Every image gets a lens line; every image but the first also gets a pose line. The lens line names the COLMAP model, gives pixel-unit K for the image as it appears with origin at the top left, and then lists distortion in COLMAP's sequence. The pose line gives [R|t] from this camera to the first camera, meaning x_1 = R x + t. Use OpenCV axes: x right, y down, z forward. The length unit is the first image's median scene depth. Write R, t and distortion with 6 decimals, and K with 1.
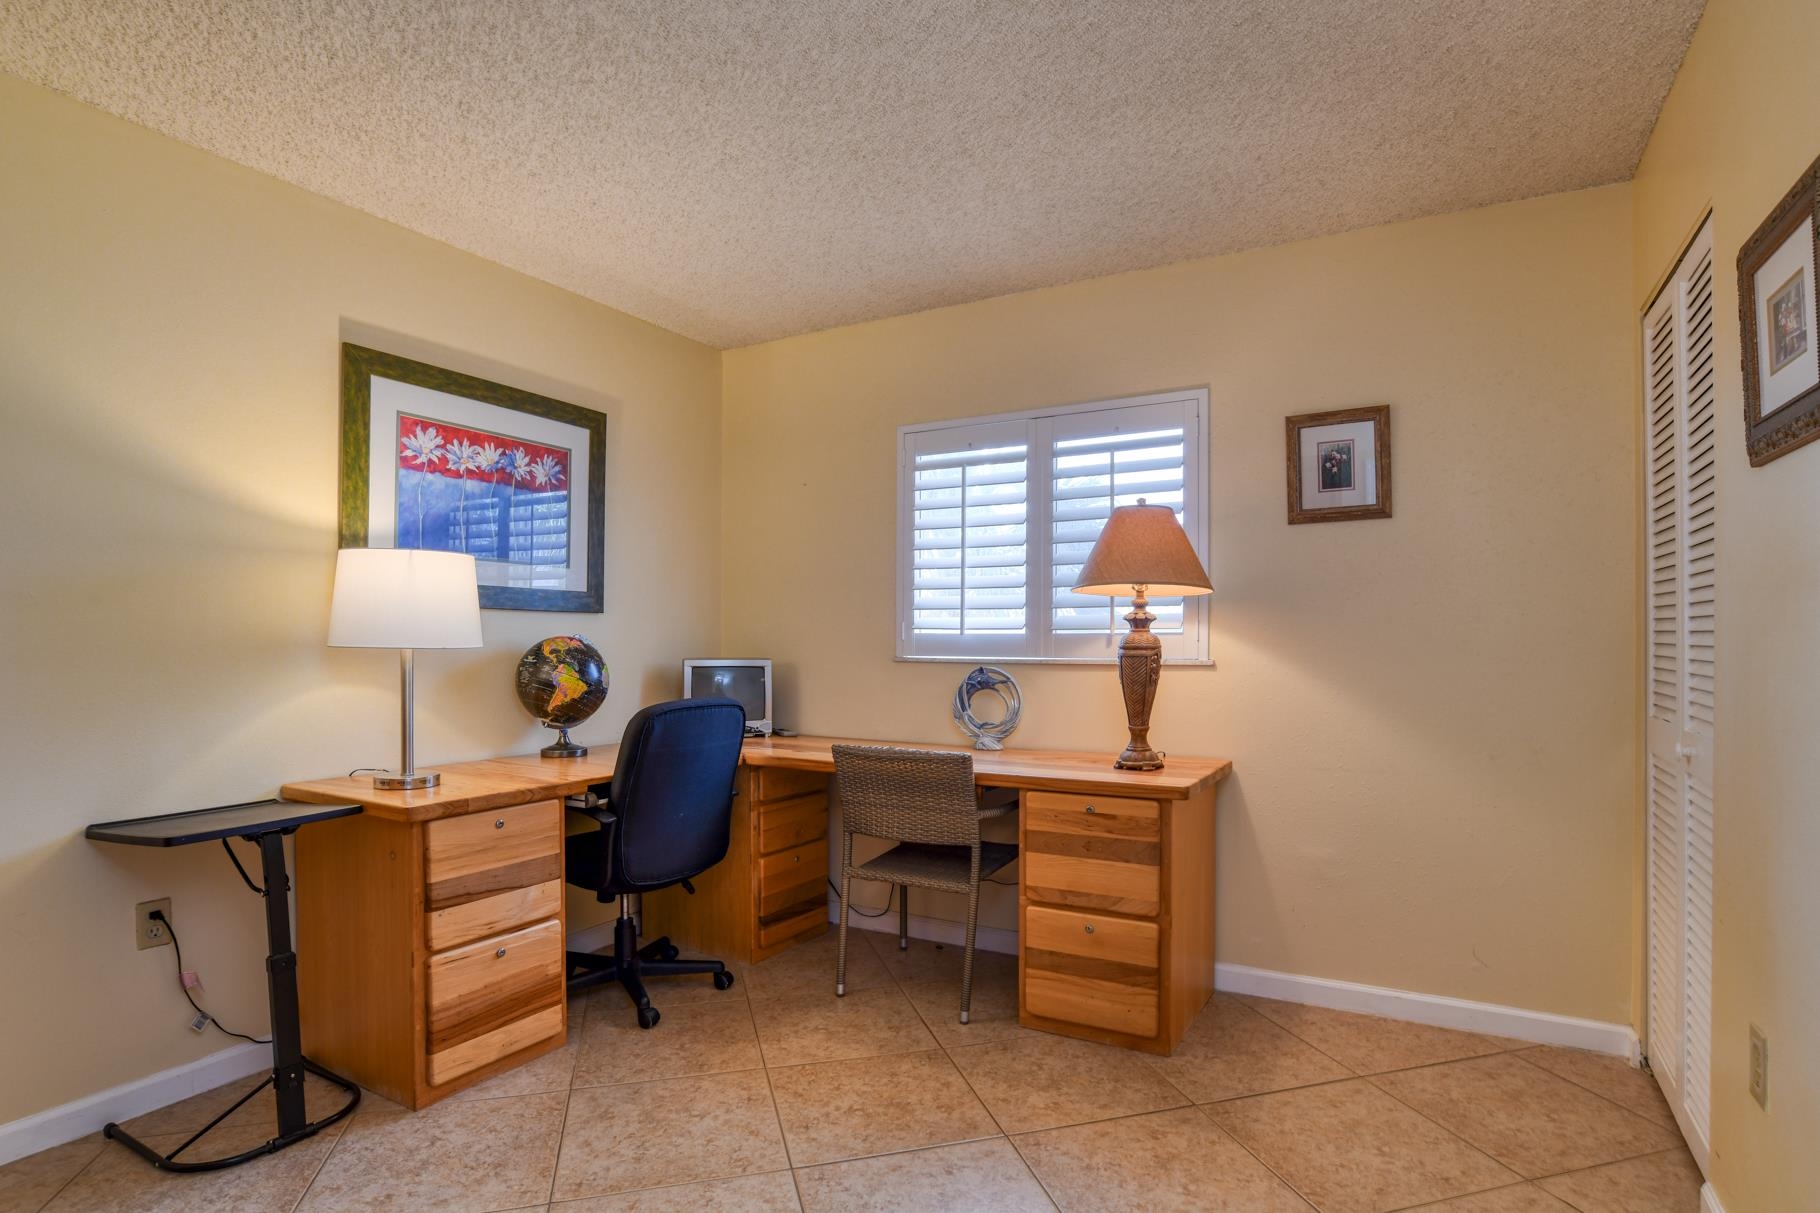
lens RADIAL K [[951.6, 0, 907.0], [0, 951.6, 618.1], [0, 0, 1]] dist [-0.037368, 0.000792]
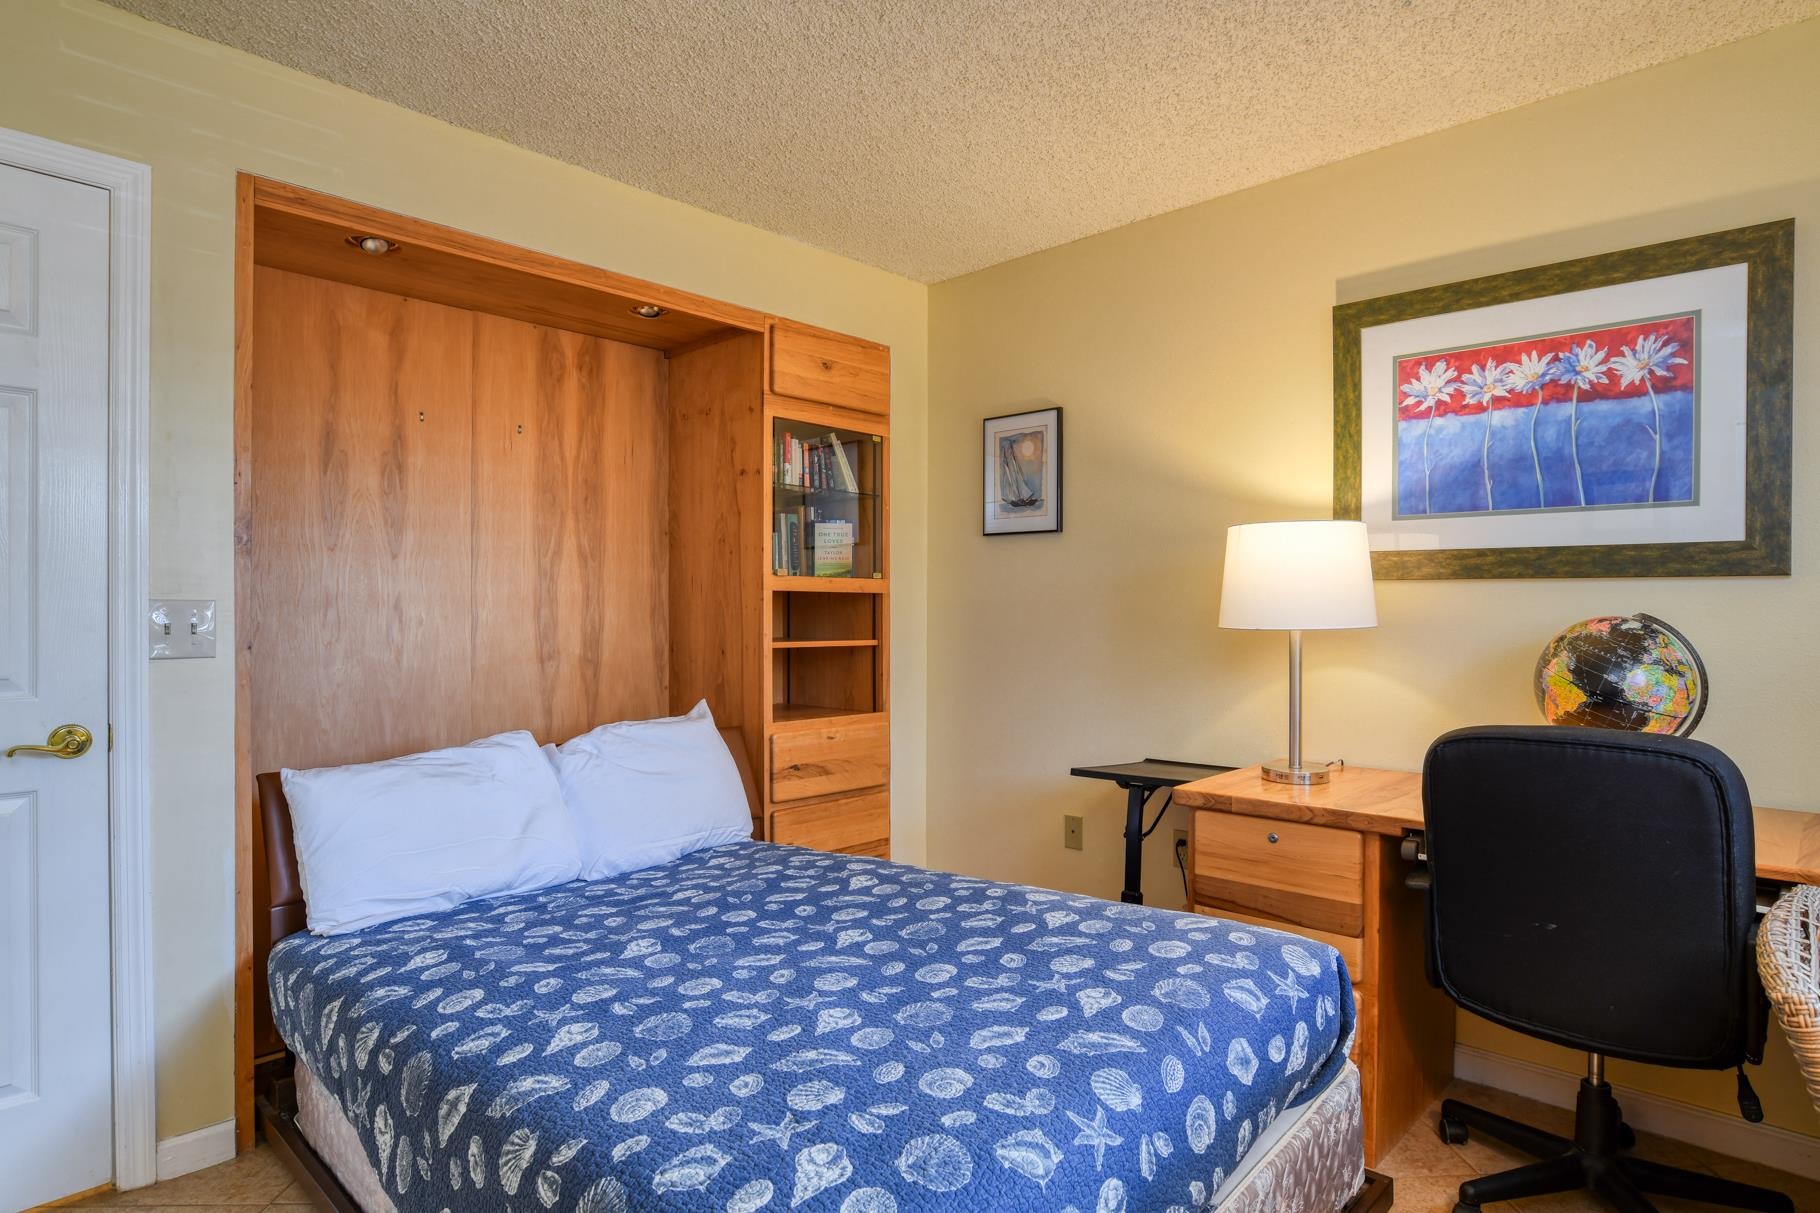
lens RADIAL K [[951.6, 0, 908.8], [0, 951.6, 610.5], [0, 0, 1]] dist [-0.037368, 0.000792]
pose [[-0.223476, -0.007284, -0.974682, 0.387701], [0.016384, 0.999803, -0.011228, 0.015589], [0.974572, -0.018478, -0.223312, 0.725117]]
